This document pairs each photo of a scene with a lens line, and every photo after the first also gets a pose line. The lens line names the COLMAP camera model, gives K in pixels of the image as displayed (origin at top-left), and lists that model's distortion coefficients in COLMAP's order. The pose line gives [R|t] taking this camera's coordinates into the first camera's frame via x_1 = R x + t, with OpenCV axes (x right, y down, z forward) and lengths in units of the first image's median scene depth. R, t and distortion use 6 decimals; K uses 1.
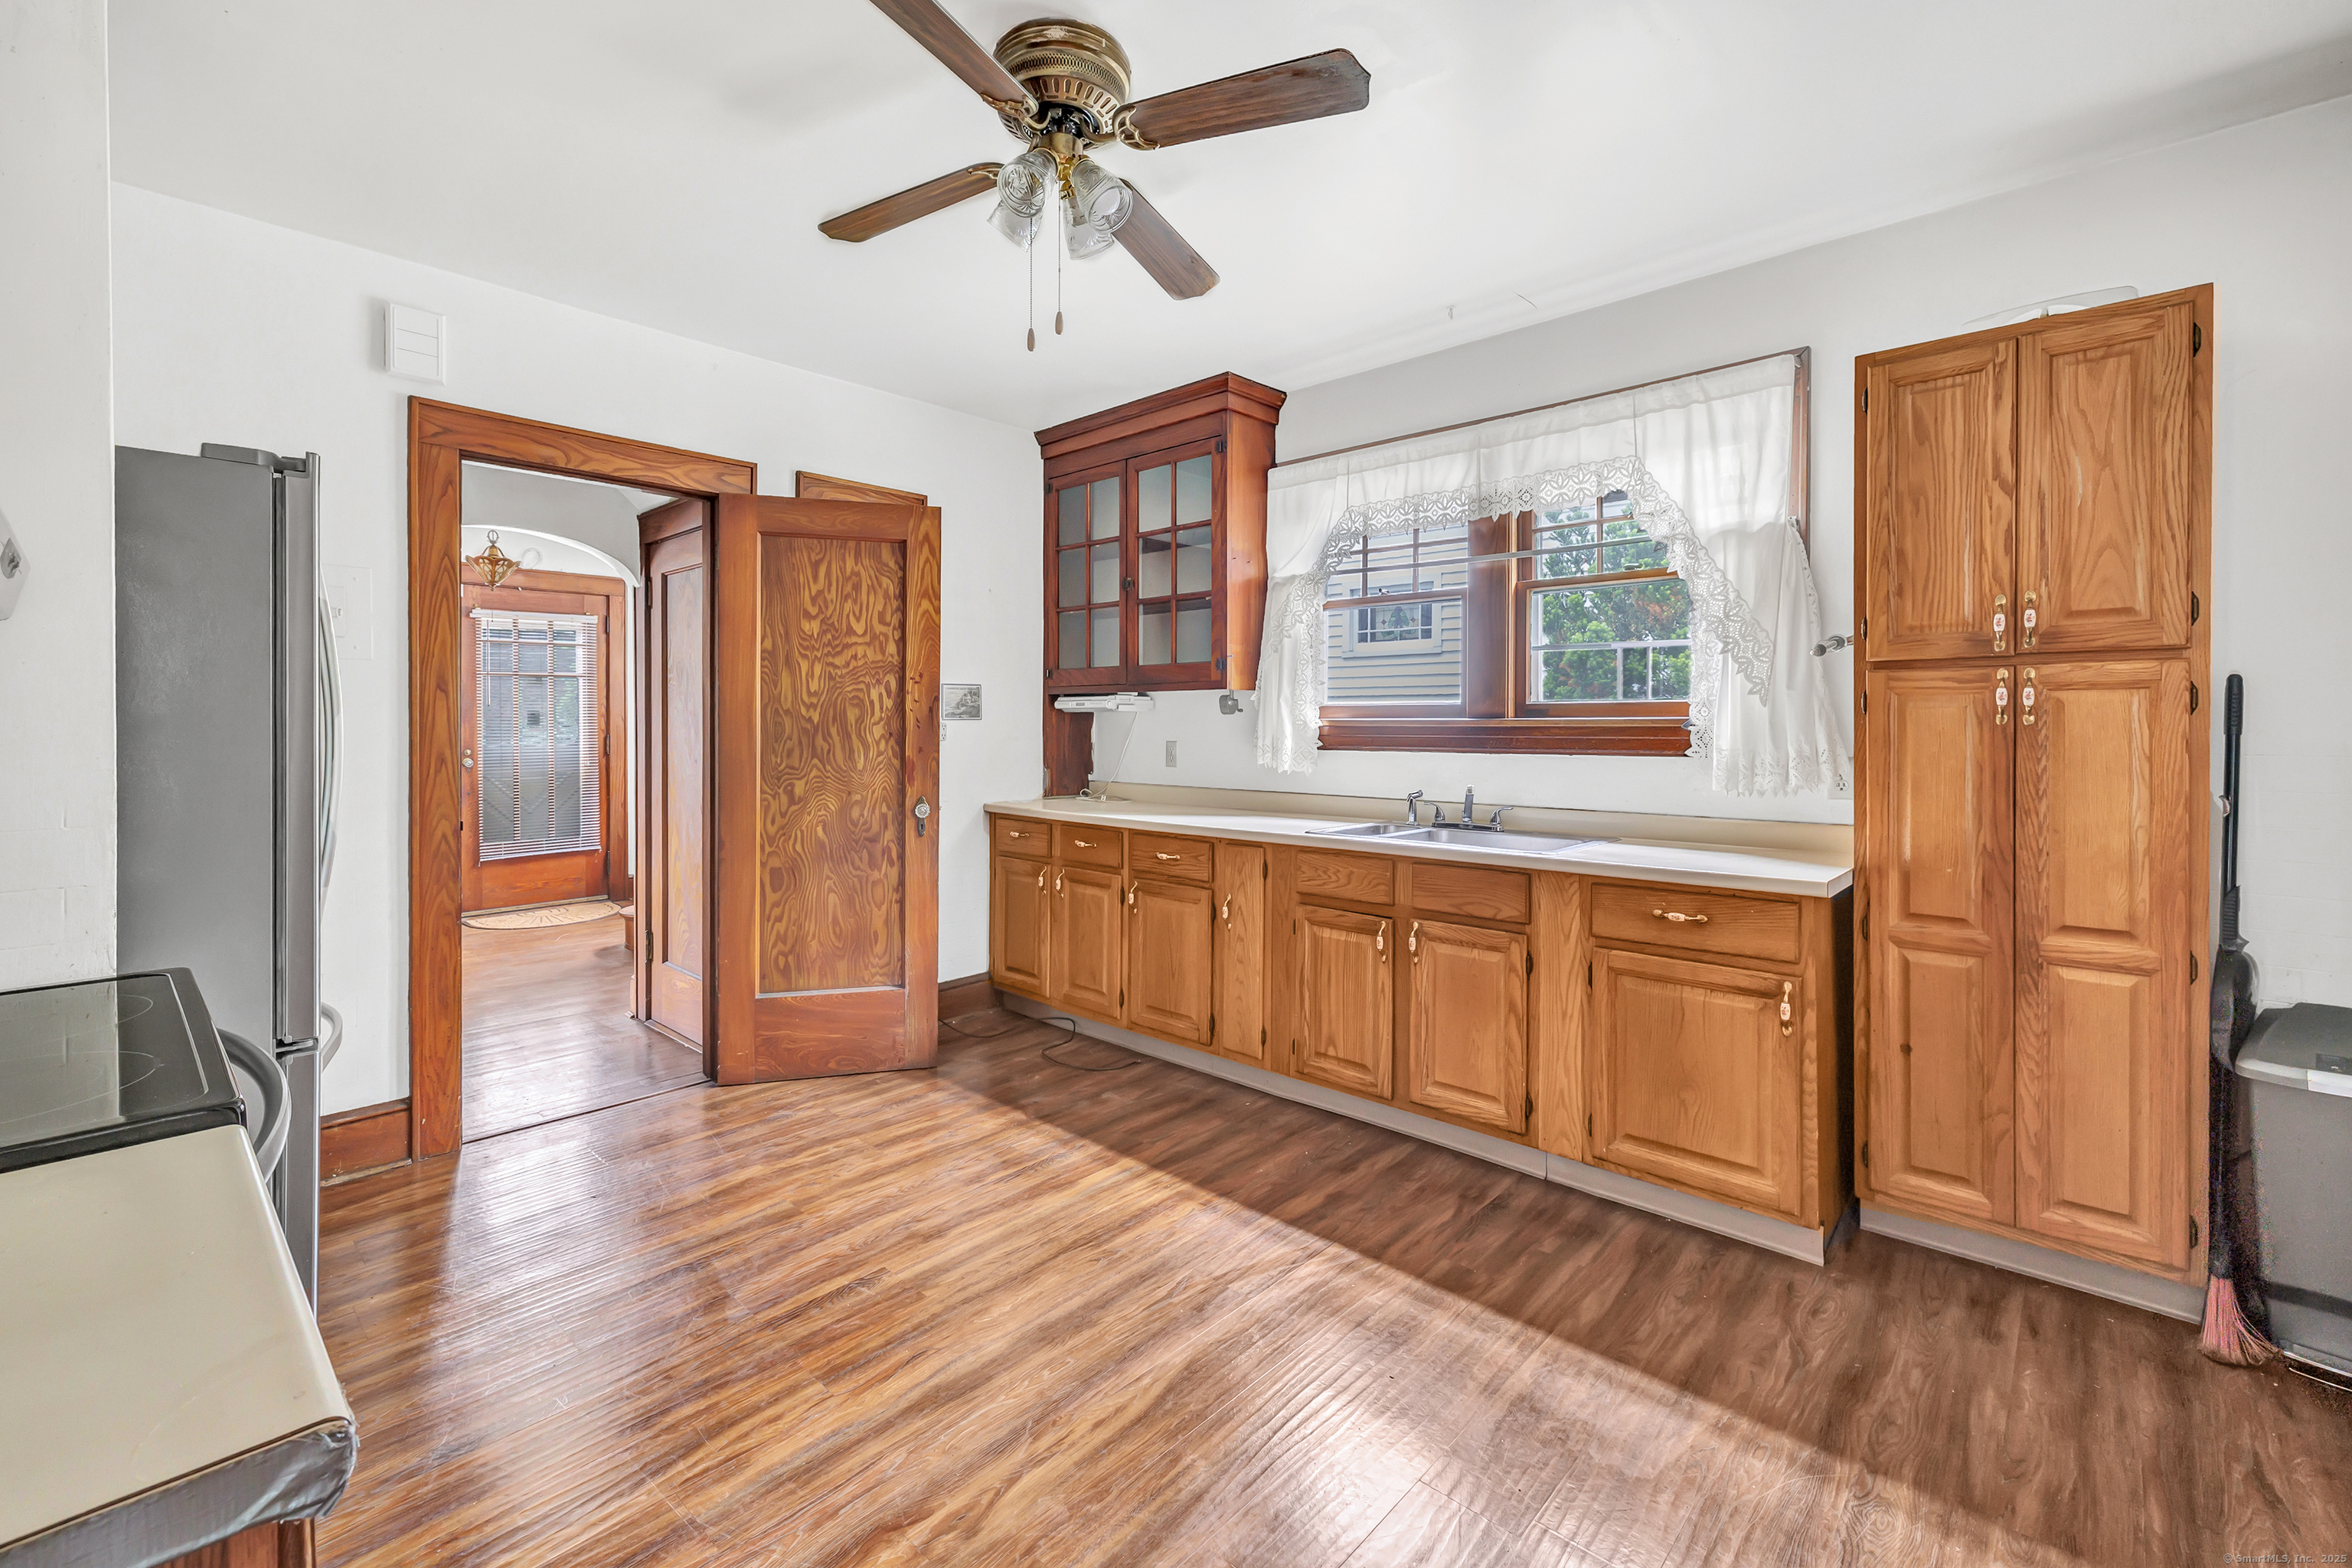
lens RADIAL K [[1006.3, 0, 1208.8], [0, 1006.3, 716.8], [0, 0, 1]] dist [0.001683, 0.000295]
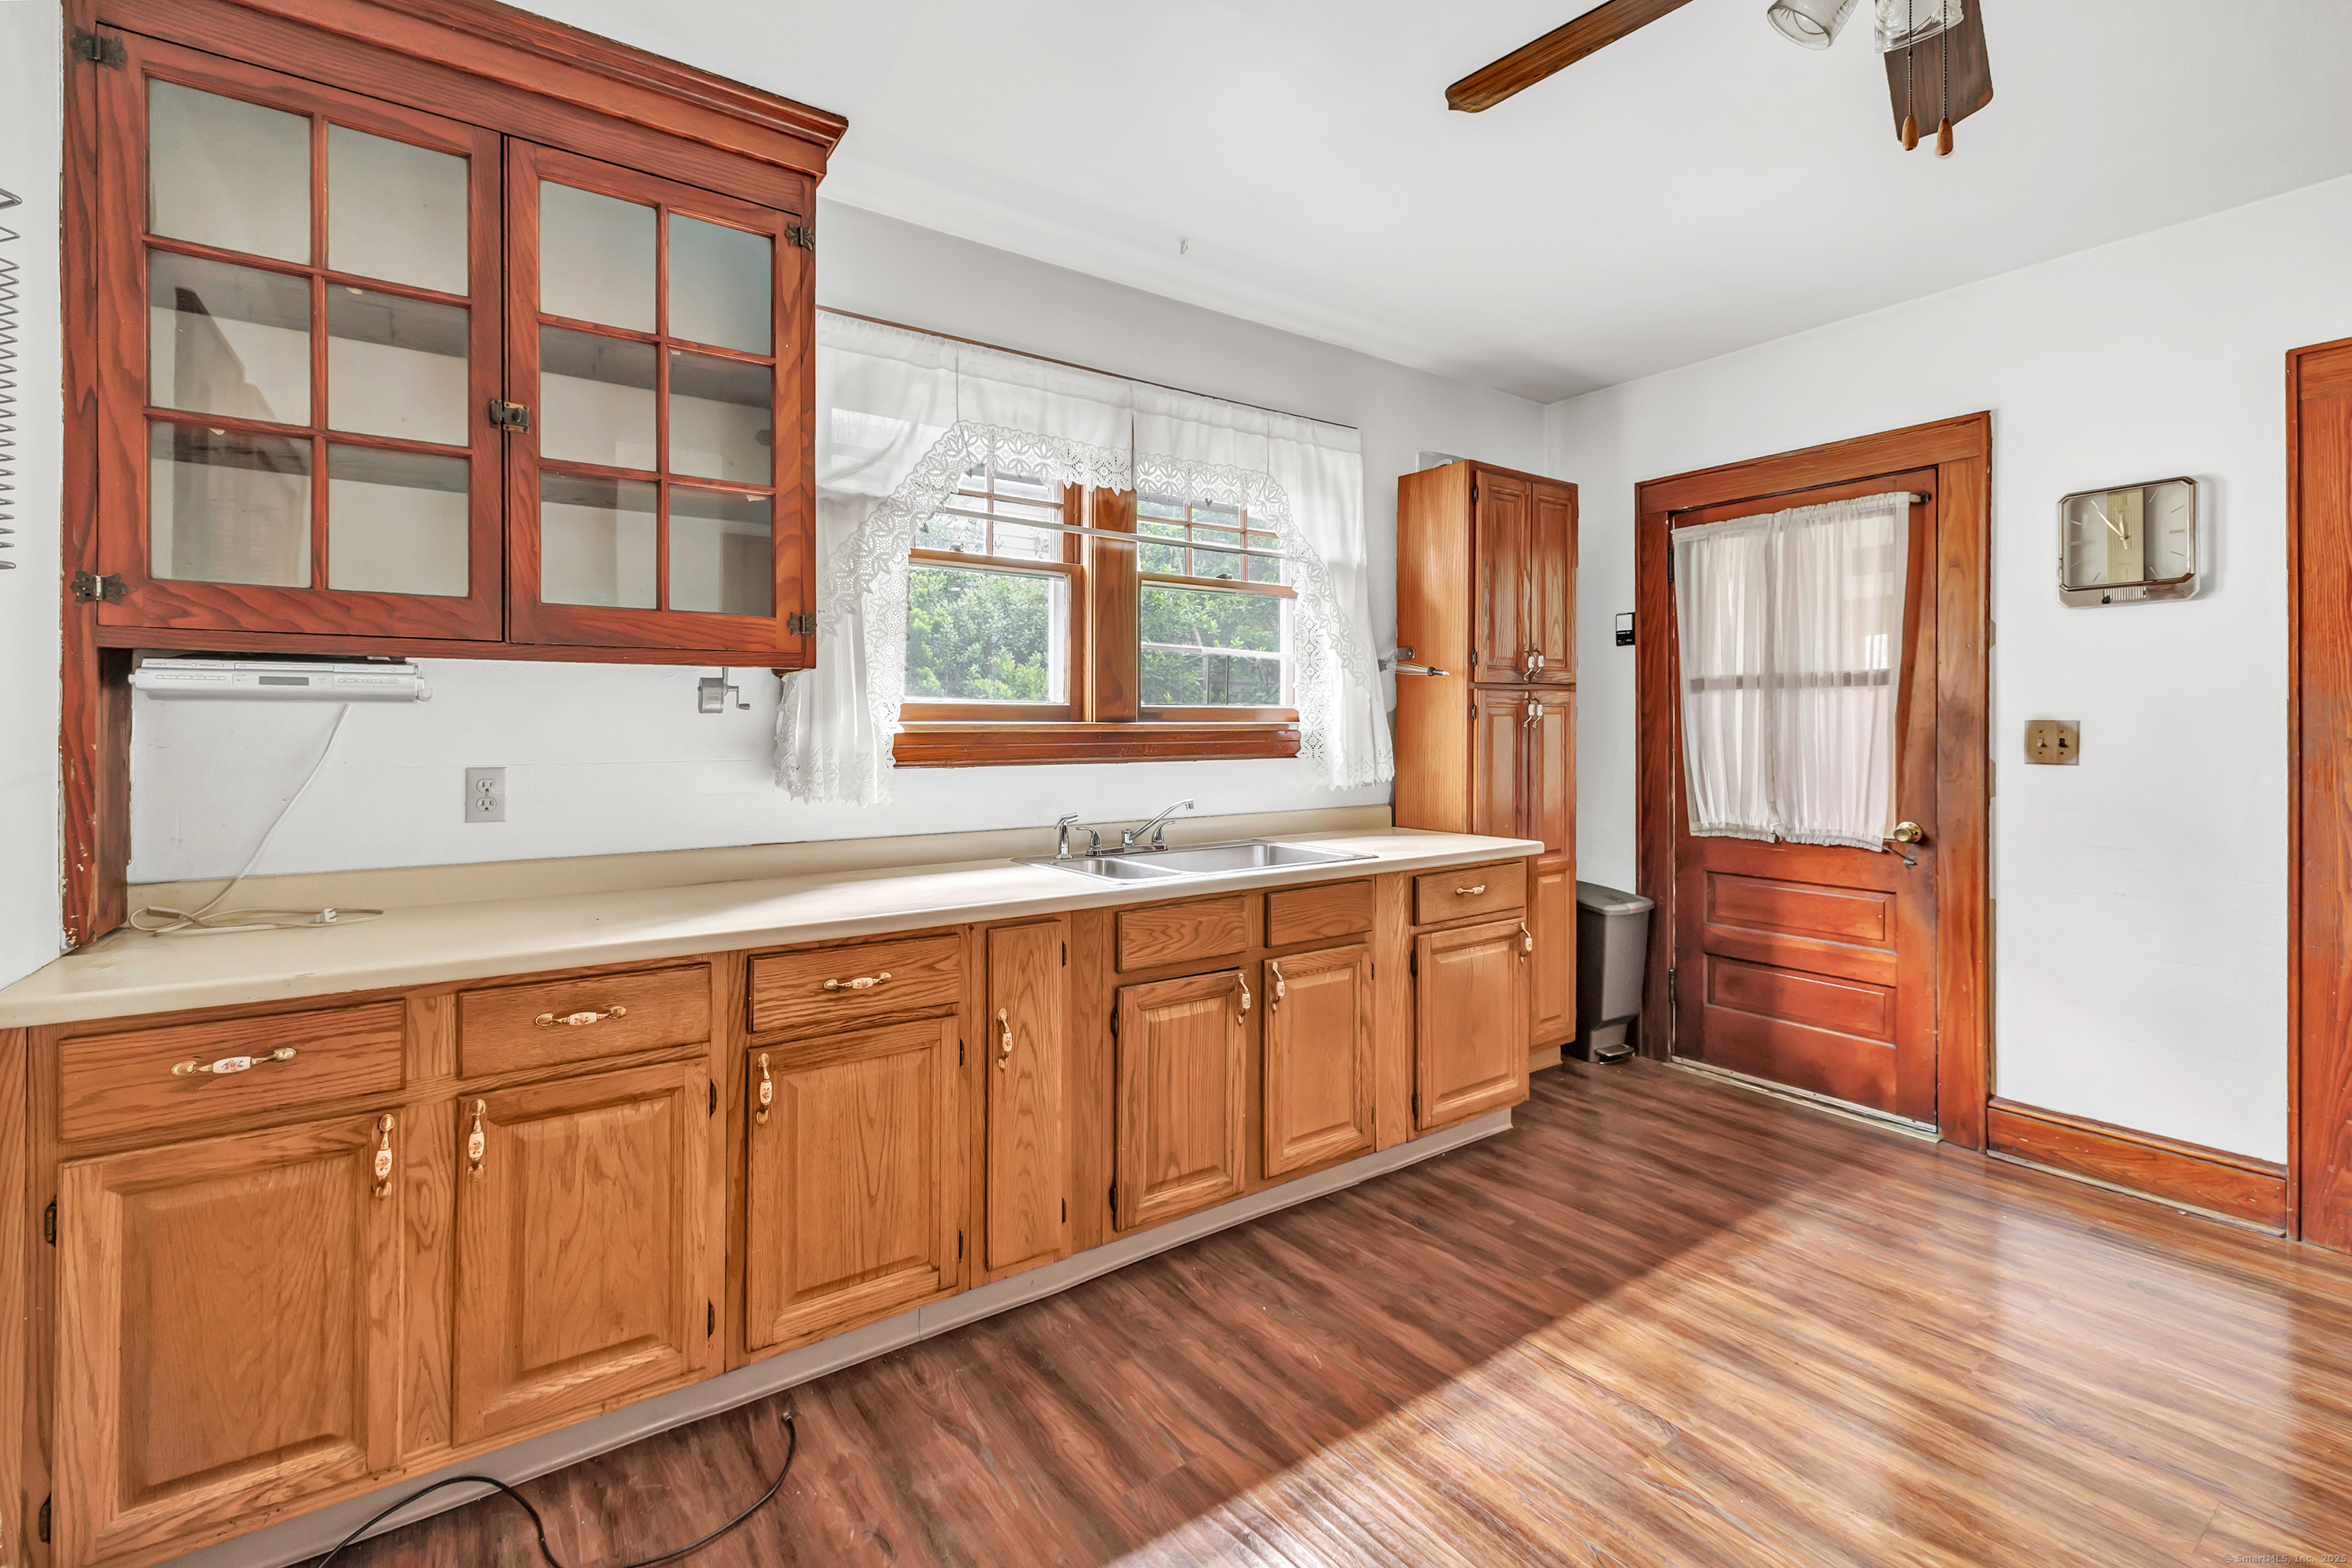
lens RADIAL K [[954.0, 0, 1167.6], [0, 954.0, 726.7], [0, 0, 1]] dist [0.000071, 0.000023]
pose [[0.260838, 0.000421, 0.965383, -0.562923], [-0.002948, 0.999996, 0.000360, 0.004924], [-0.965378, -0.002940, 0.260838, 0.832483]]
